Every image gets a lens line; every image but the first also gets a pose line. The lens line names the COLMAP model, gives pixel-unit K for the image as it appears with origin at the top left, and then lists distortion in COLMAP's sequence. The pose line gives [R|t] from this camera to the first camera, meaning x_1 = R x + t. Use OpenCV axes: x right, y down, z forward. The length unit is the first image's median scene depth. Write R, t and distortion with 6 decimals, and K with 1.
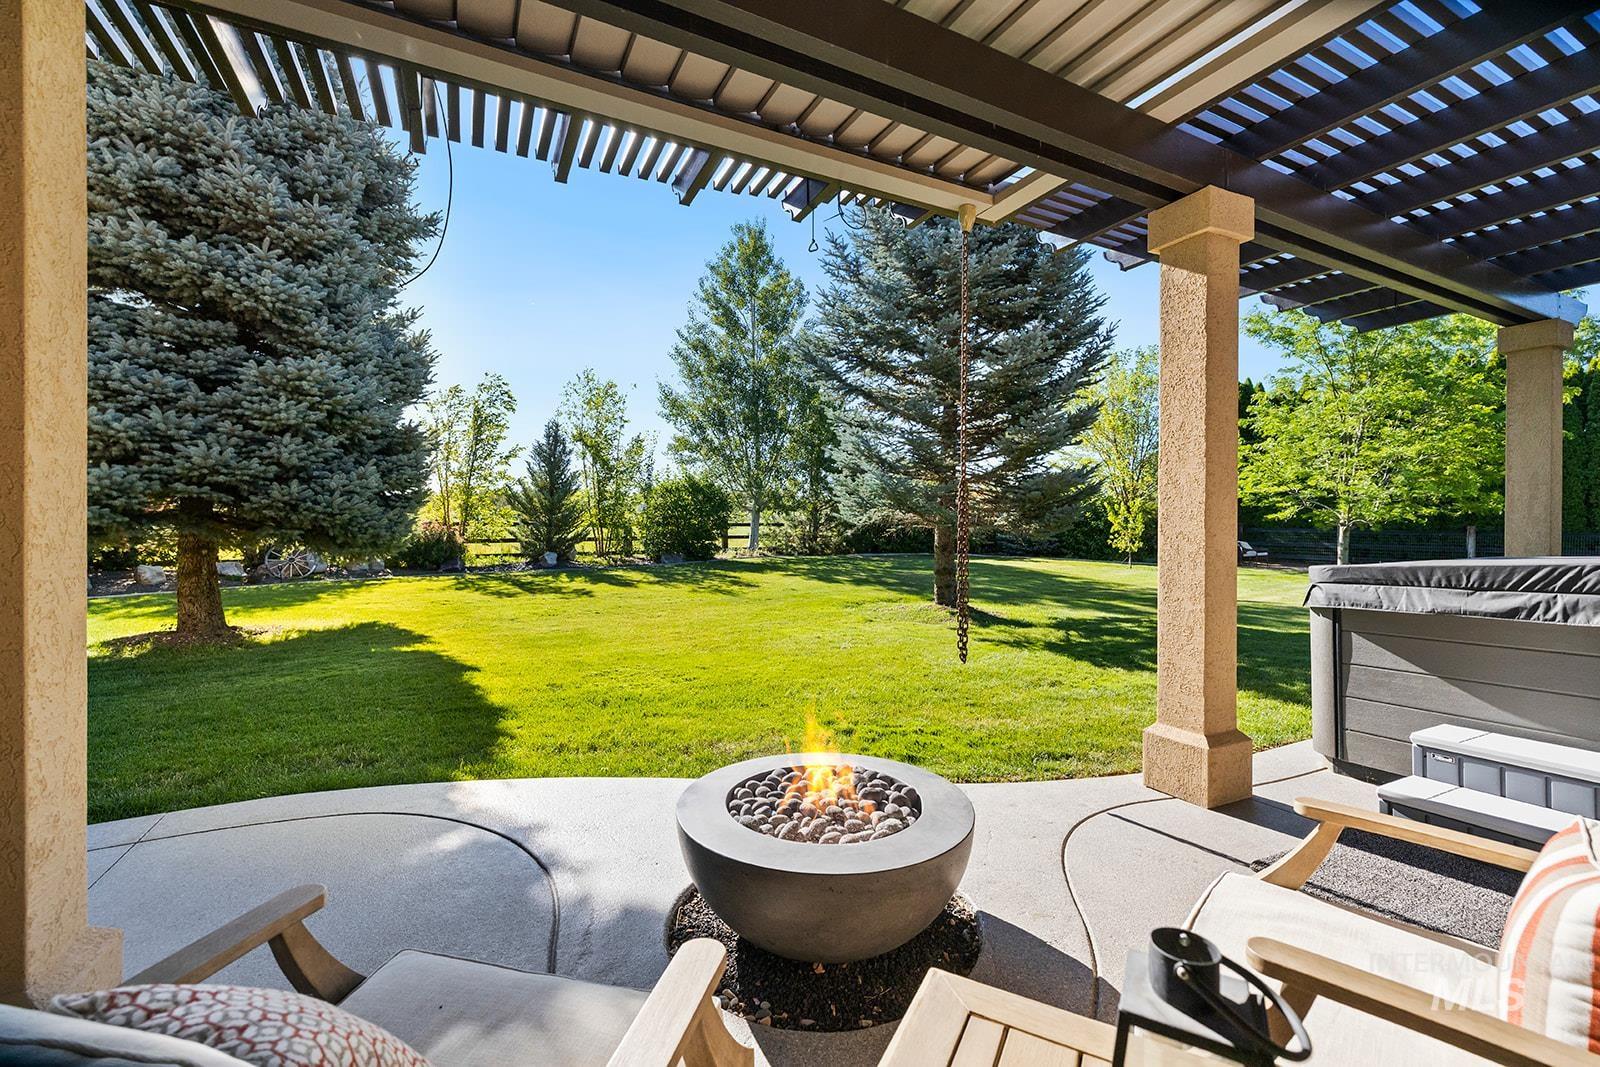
lens RADIAL K [[703.4, 0, 800.0], [0, 703.4, 533.5], [0, 0, 1]] dist [-0.001726, -0.000262]
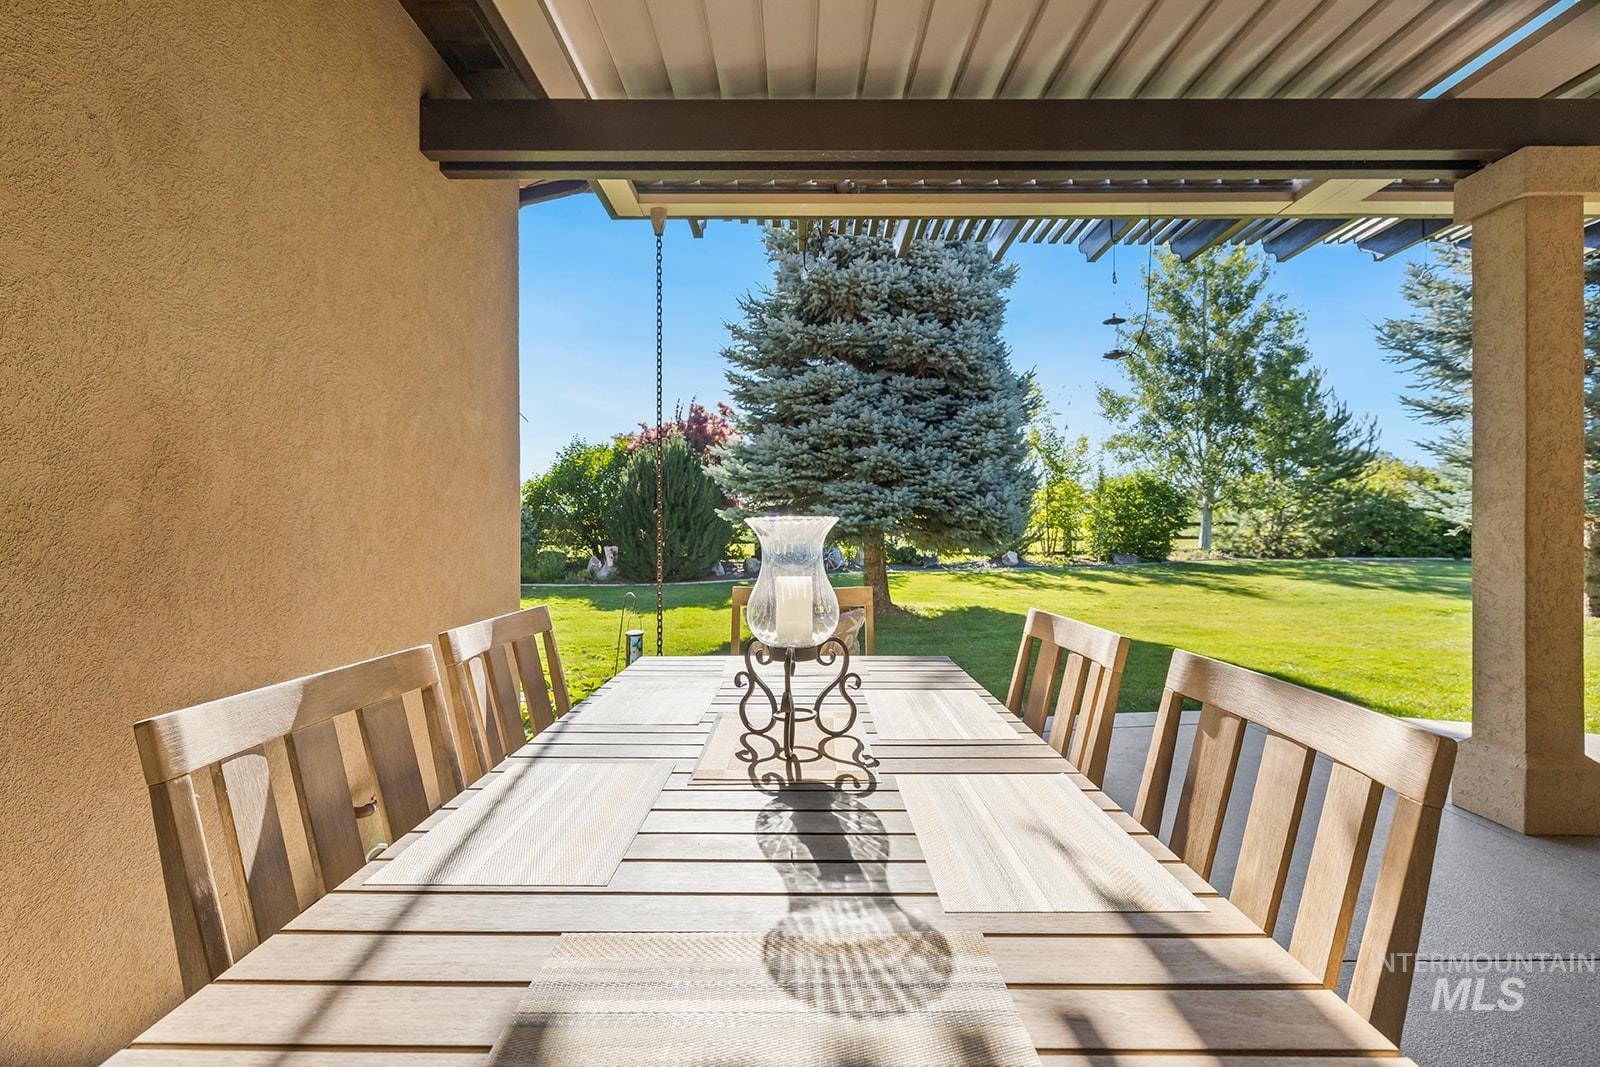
lens RADIAL K [[729.3, 0, 800.0], [0, 729.3, 533.5], [0, 0, 1]] dist [-0.000068, 0.000031]
pose [[0.886116, -0.000495, -0.463463, -0.104286], [0.000403, 1.000000, -0.000299, -0.000259], [0.463463, 0.000078, 0.886116, -0.096379]]
